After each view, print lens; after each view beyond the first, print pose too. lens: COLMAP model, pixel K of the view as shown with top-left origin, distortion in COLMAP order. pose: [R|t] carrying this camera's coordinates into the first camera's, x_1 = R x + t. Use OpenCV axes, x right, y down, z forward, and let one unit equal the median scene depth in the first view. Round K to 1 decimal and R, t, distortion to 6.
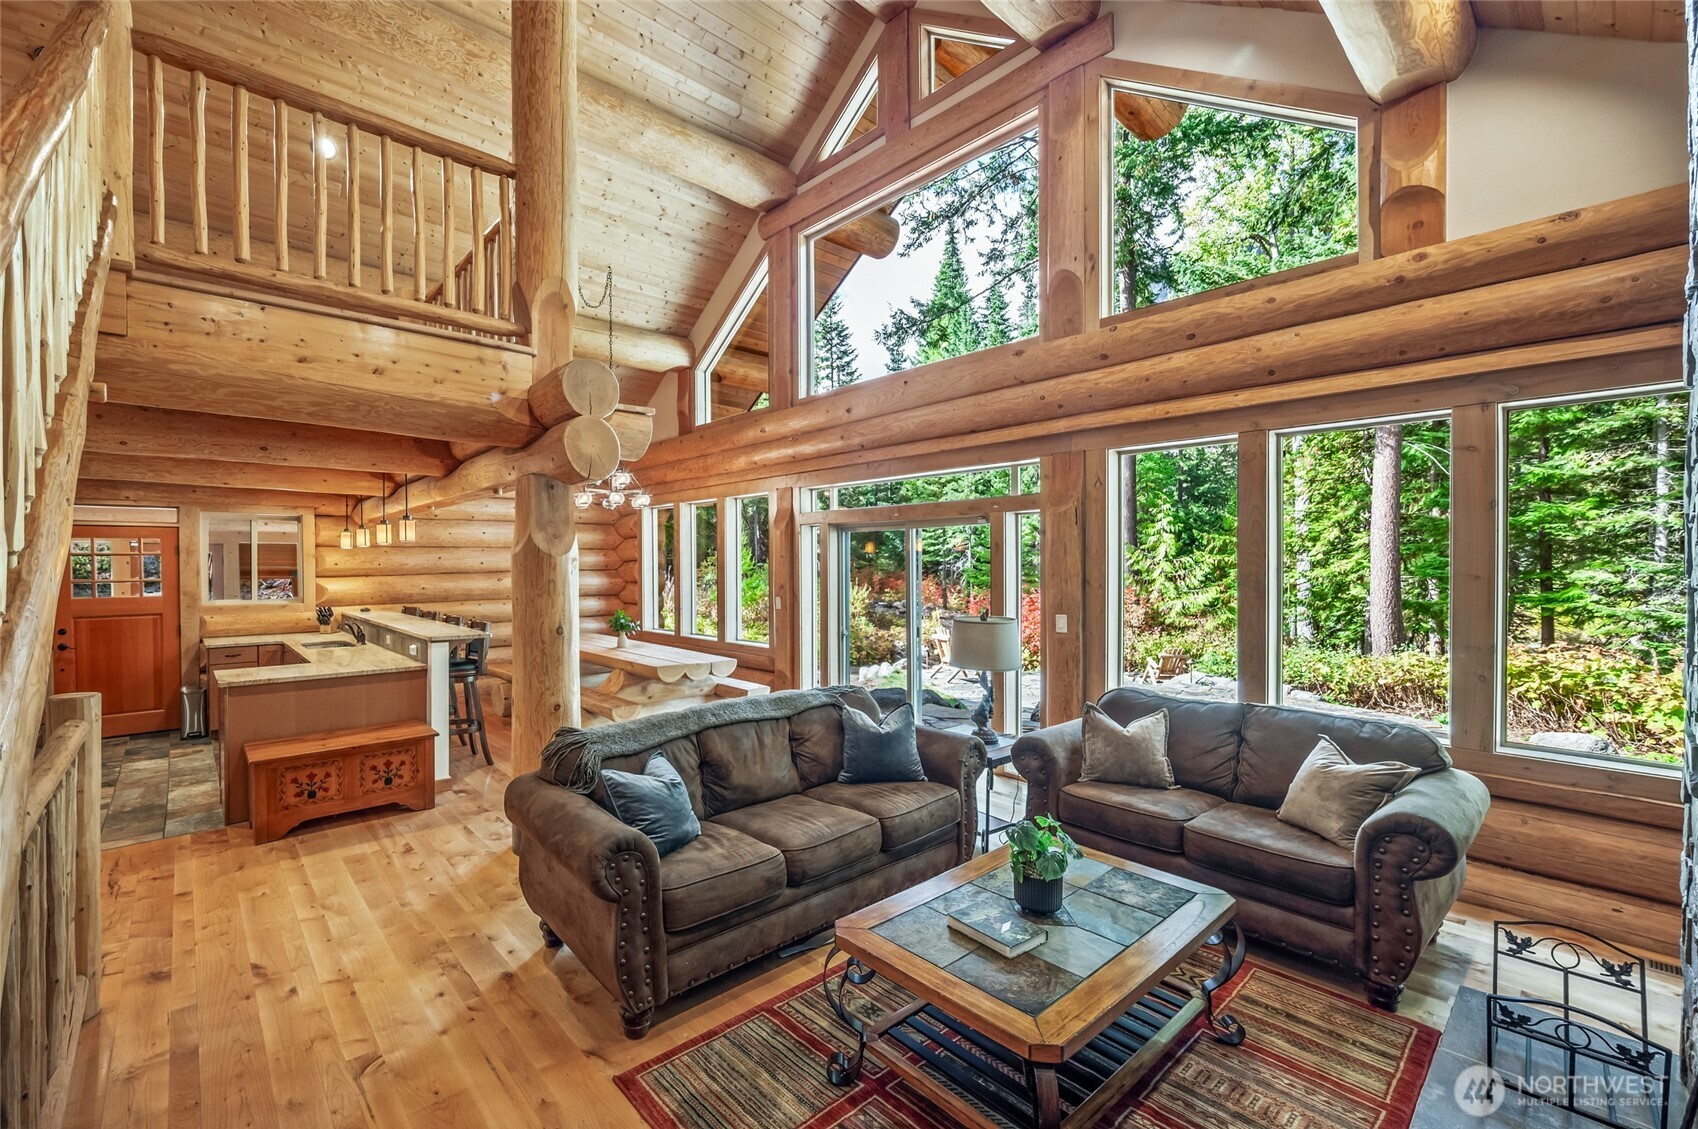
lens RADIAL K [[697.3, 0, 745.7], [0, 697.3, 568.6], [0, 0, 1]] dist [-0.001918, -0.000115]
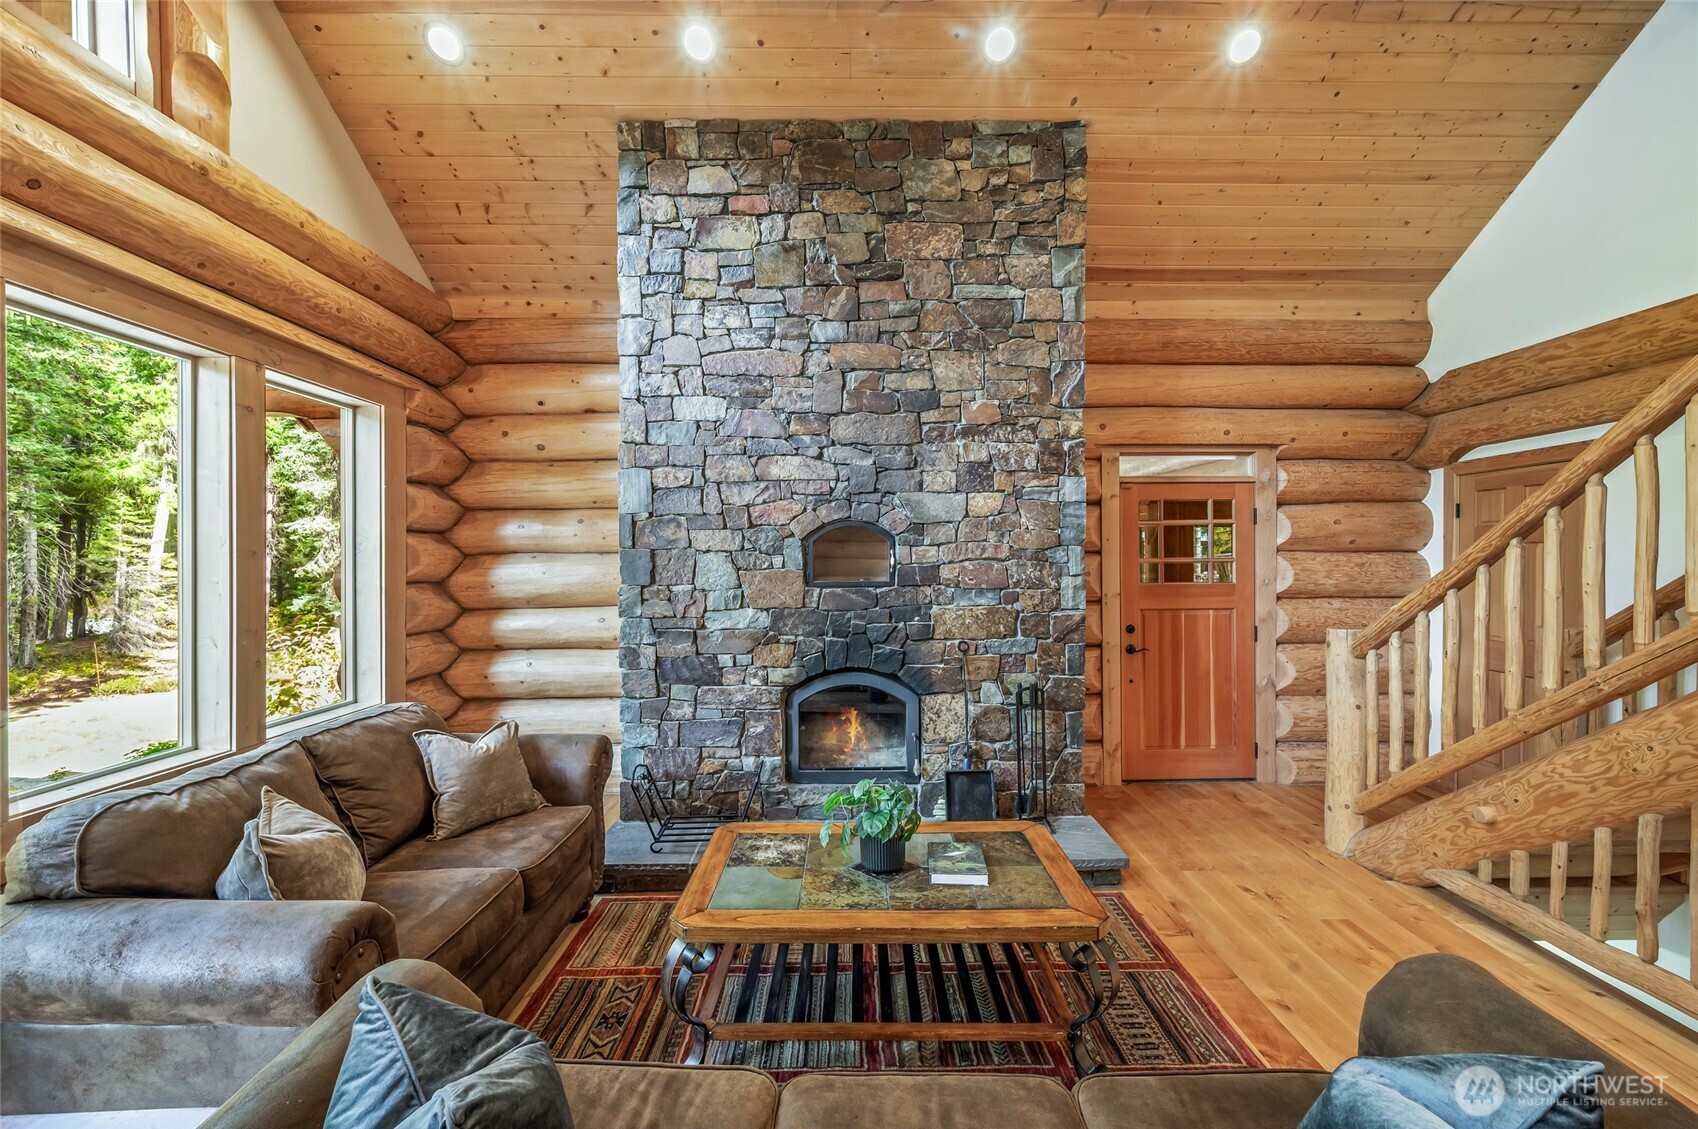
lens RADIAL K [[669.4, 0, 852.8], [0, 669.4, 565.4], [0, 0, 1]] dist [0.000700, -0.001370]
pose [[-0.790620, -0.000019, 0.612306, -0.034230], [0.011898, 0.999811, 0.015394, 0.011565], [-0.612191, 0.019456, -0.790471, 0.472641]]
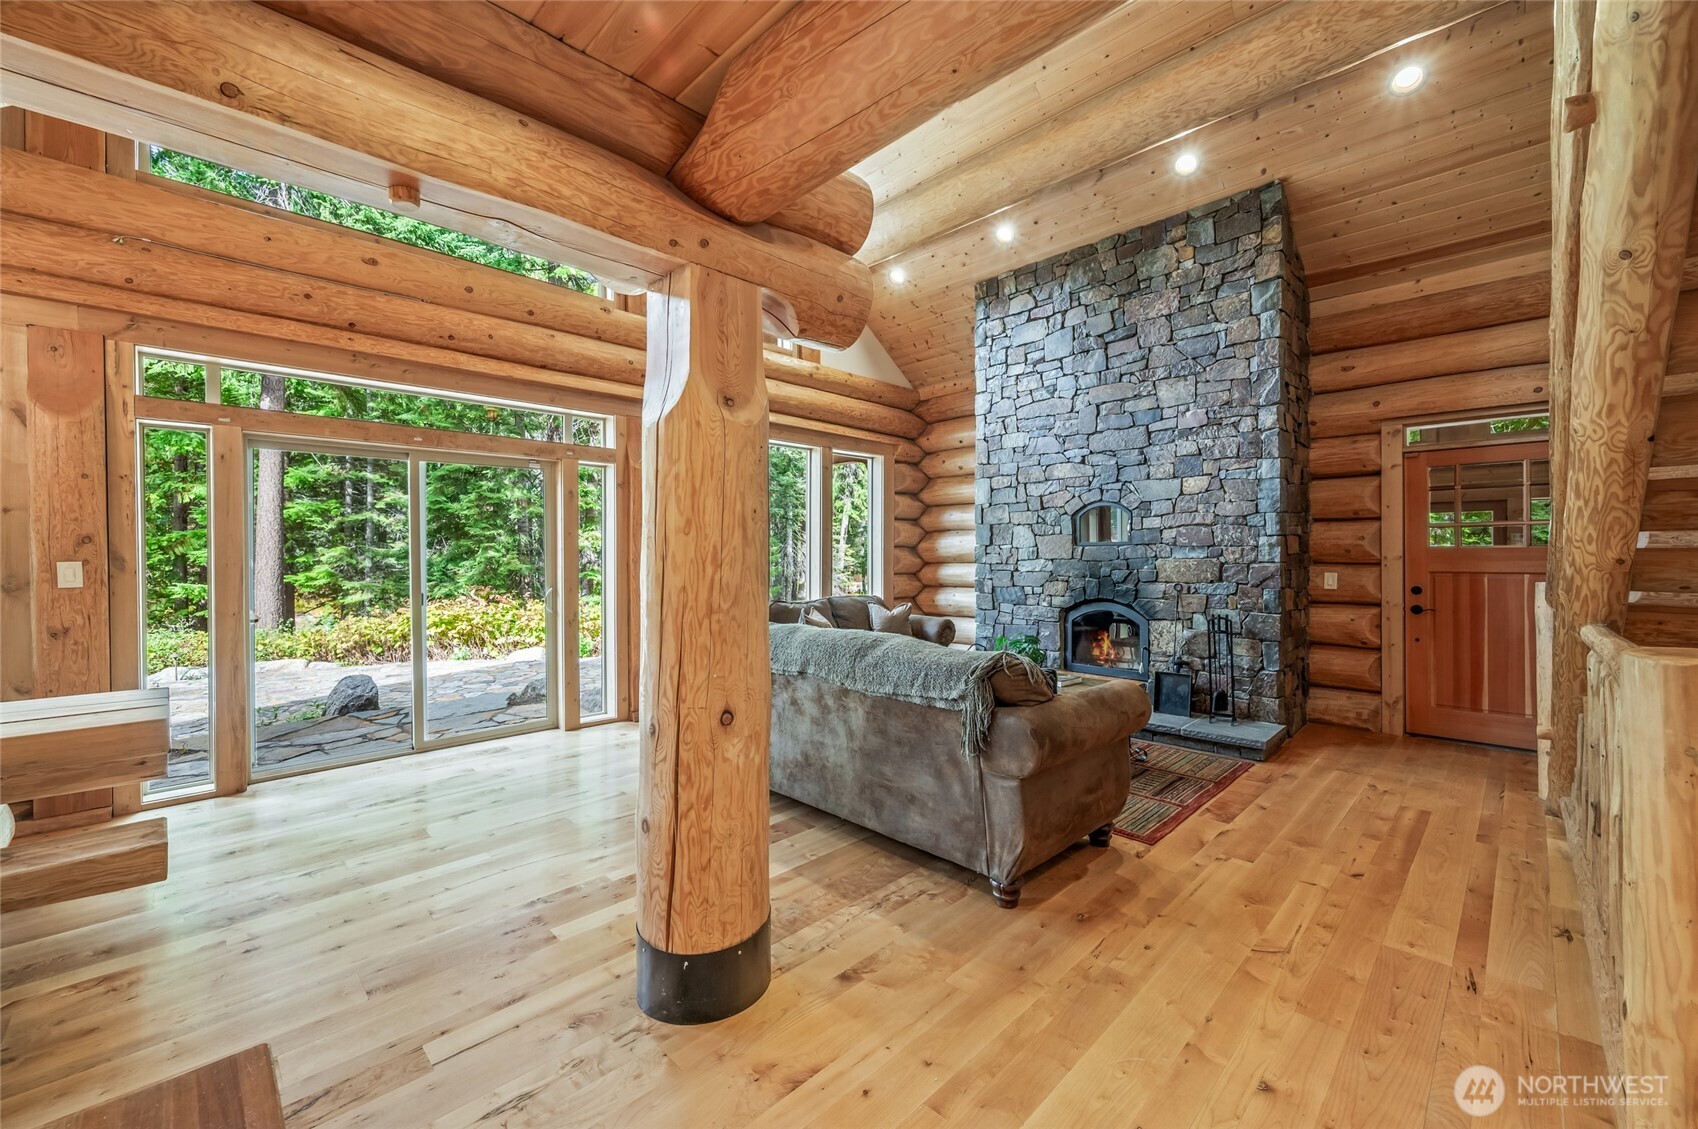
lens RADIAL K [[669.4, 0, 858.9], [0, 669.4, 559.9], [0, 0, 1]] dist [0.000700, -0.001370]
pose [[-0.122024, -0.007607, 0.992498, -0.373074], [0.013324, 0.999868, 0.009302, 0.035520], [-0.992438, 0.014359, -0.121906, 0.451131]]
